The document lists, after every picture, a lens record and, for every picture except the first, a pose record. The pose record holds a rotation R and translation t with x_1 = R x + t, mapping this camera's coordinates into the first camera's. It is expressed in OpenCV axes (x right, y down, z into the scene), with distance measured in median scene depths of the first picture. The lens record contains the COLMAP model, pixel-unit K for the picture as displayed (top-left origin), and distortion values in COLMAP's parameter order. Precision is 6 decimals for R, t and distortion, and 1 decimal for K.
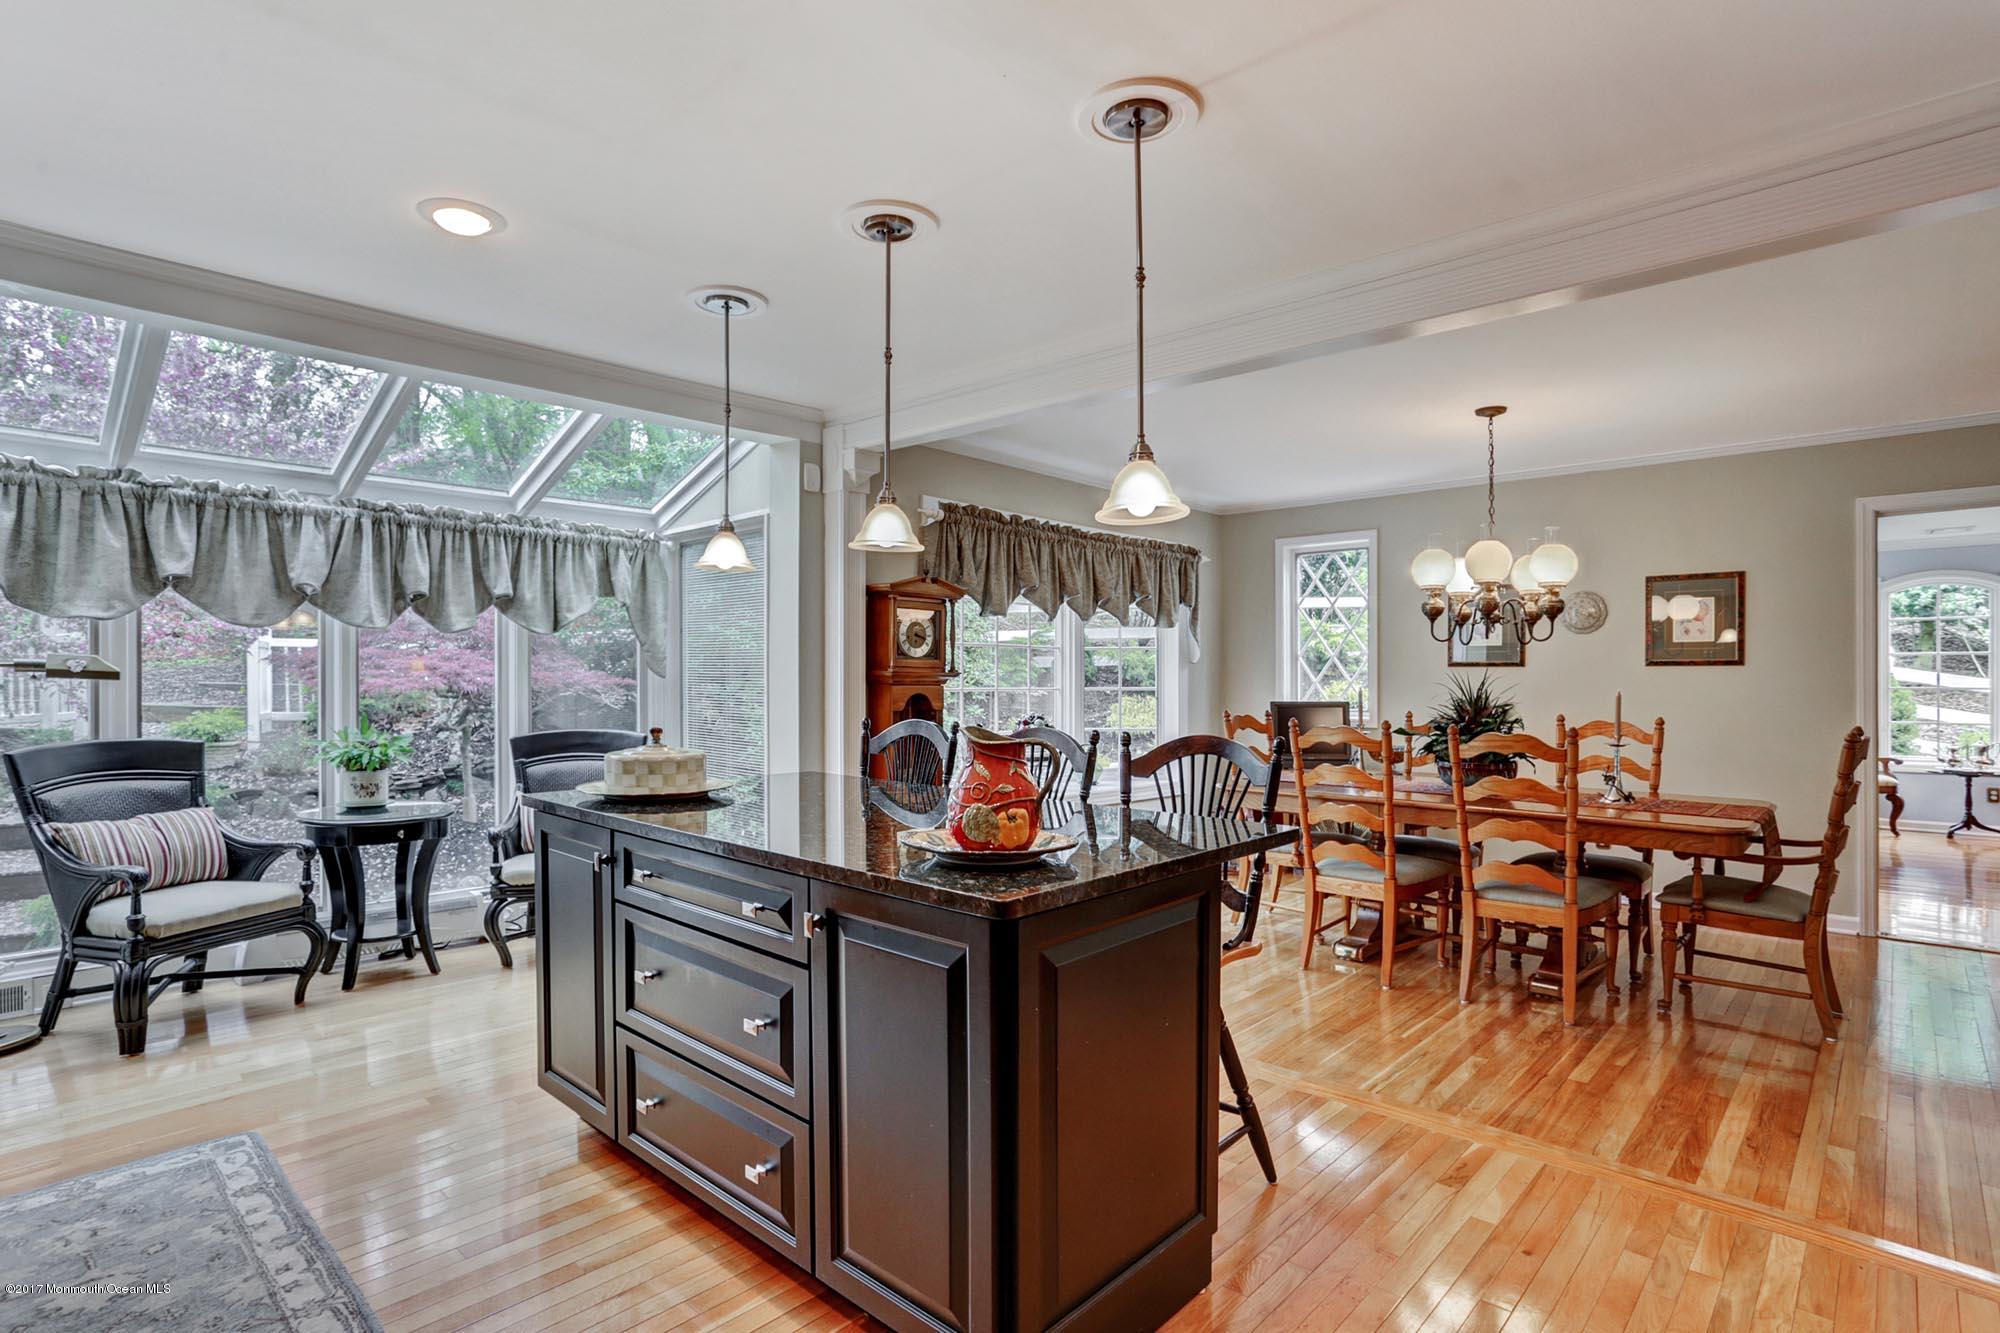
lens RADIAL K [[978.4, 0, 1019.5], [0, 978.4, 672.7], [0, 0, 1]] dist [-0.003444, -0.000817]
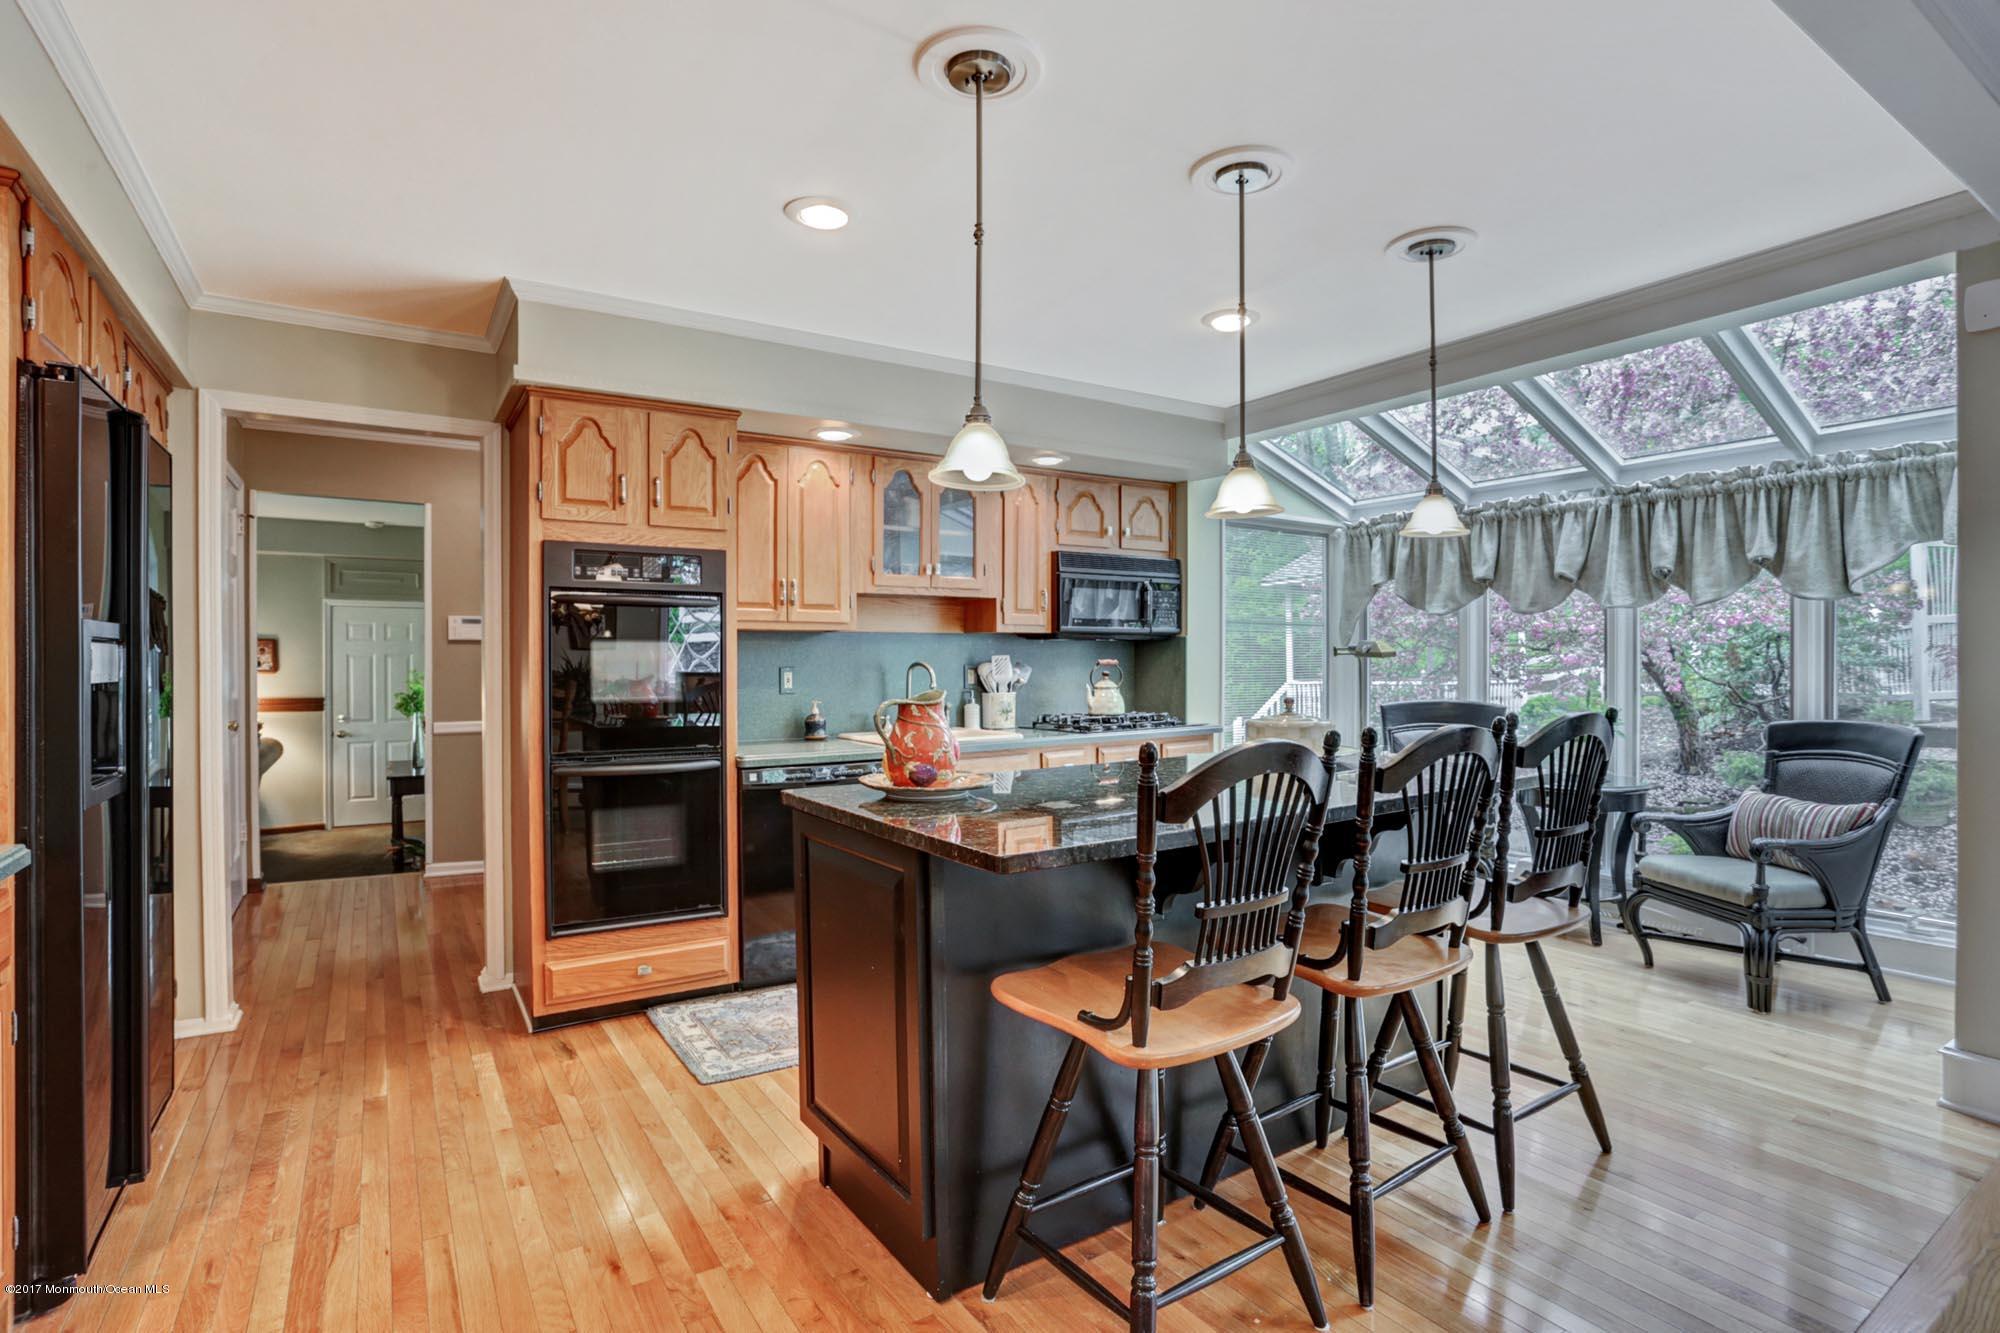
lens RADIAL K [[978.4, 0, 1019.5], [0, 978.4, 672.7], [0, 0, 1]] dist [-0.003444, -0.000817]
pose [[-0.241708, 0.017330, -0.970194, 0.484958], [0.005181, 0.999849, 0.016569, 0.004021], [0.970335, -0.001022, -0.241761, 0.592767]]
